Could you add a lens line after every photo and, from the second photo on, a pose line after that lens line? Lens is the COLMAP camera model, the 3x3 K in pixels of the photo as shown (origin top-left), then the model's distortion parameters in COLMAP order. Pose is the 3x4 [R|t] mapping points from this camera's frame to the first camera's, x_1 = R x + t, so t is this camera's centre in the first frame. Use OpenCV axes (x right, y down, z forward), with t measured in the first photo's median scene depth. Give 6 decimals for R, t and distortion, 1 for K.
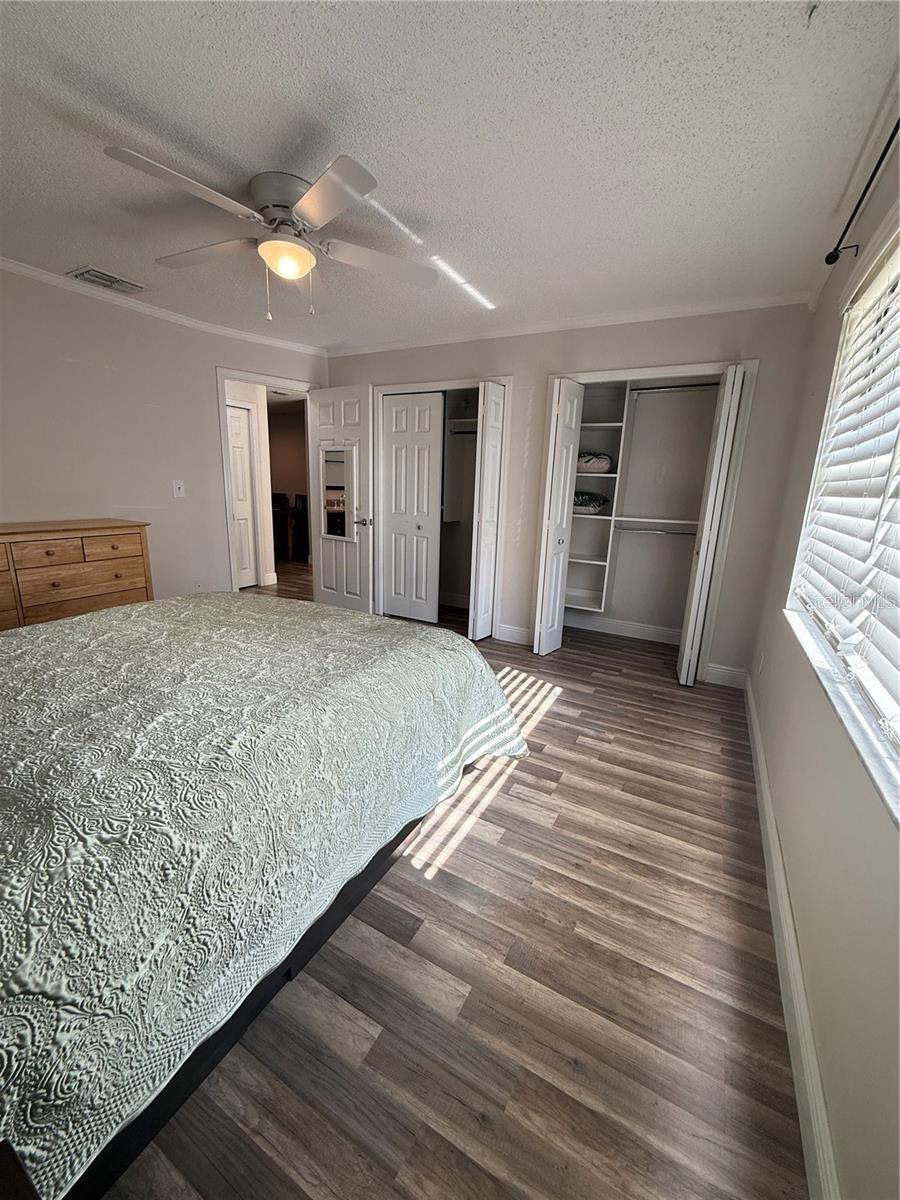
lens RADIAL K [[478.3, 0, 446.6], [0, 478.3, 598.1], [0, 0, 1]] dist [0.001167, 0.000228]
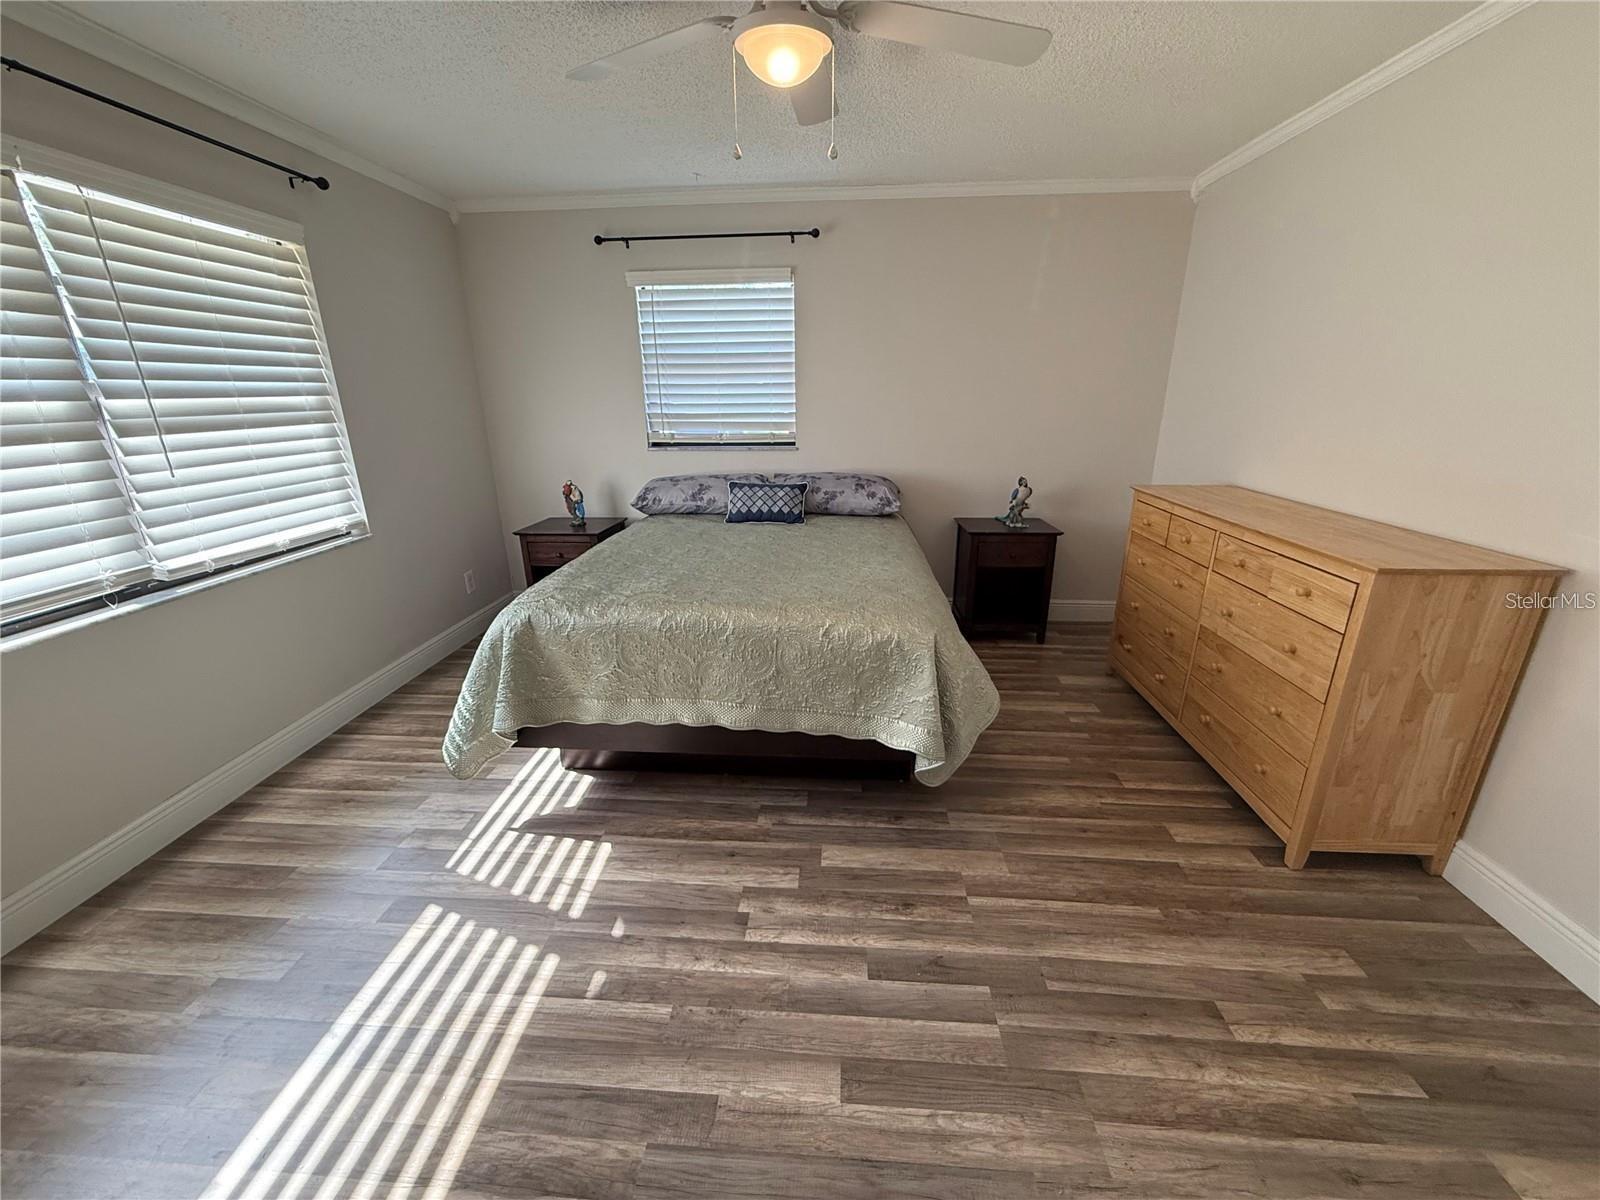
lens RADIAL K [[637.7, 0, 798.0], [0, 637.7, 601.2], [0, 0, 1]] dist [0.001167, 0.000228]
pose [[-0.905019, 0.112132, -0.410325, 0.027682], [-0.118587, 0.859874, 0.496541, -0.435846], [0.408506, 0.498039, -0.764905, 1.581725]]
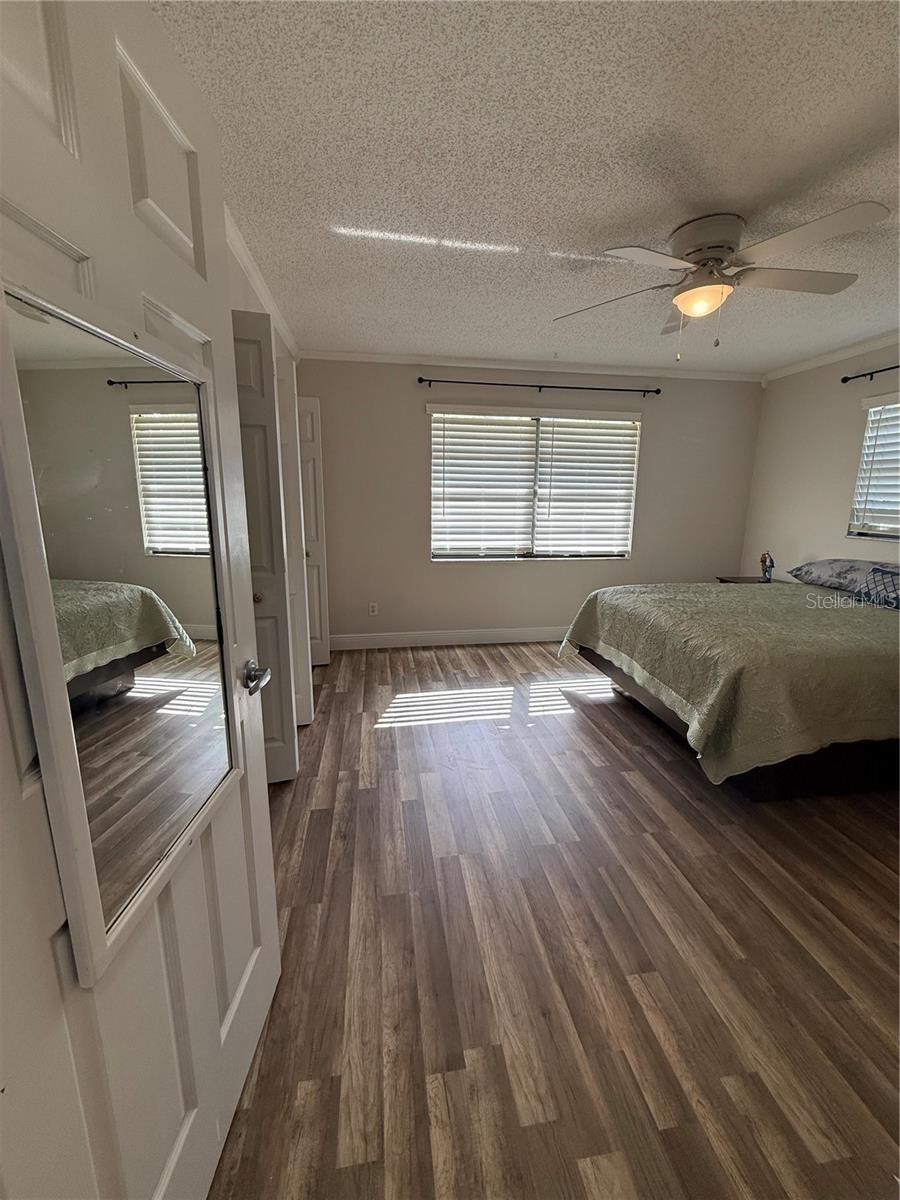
lens RADIAL K [[478.3, 0, 448.6], [0, 478.3, 597.1], [0, 0, 1]] dist [0.001167, 0.000228]
pose [[-0.615177, -0.200784, 0.762393, -0.747741], [0.154142, 0.917732, 0.366072, -0.479003], [-0.773174, 0.342716, -0.533618, 1.803002]]
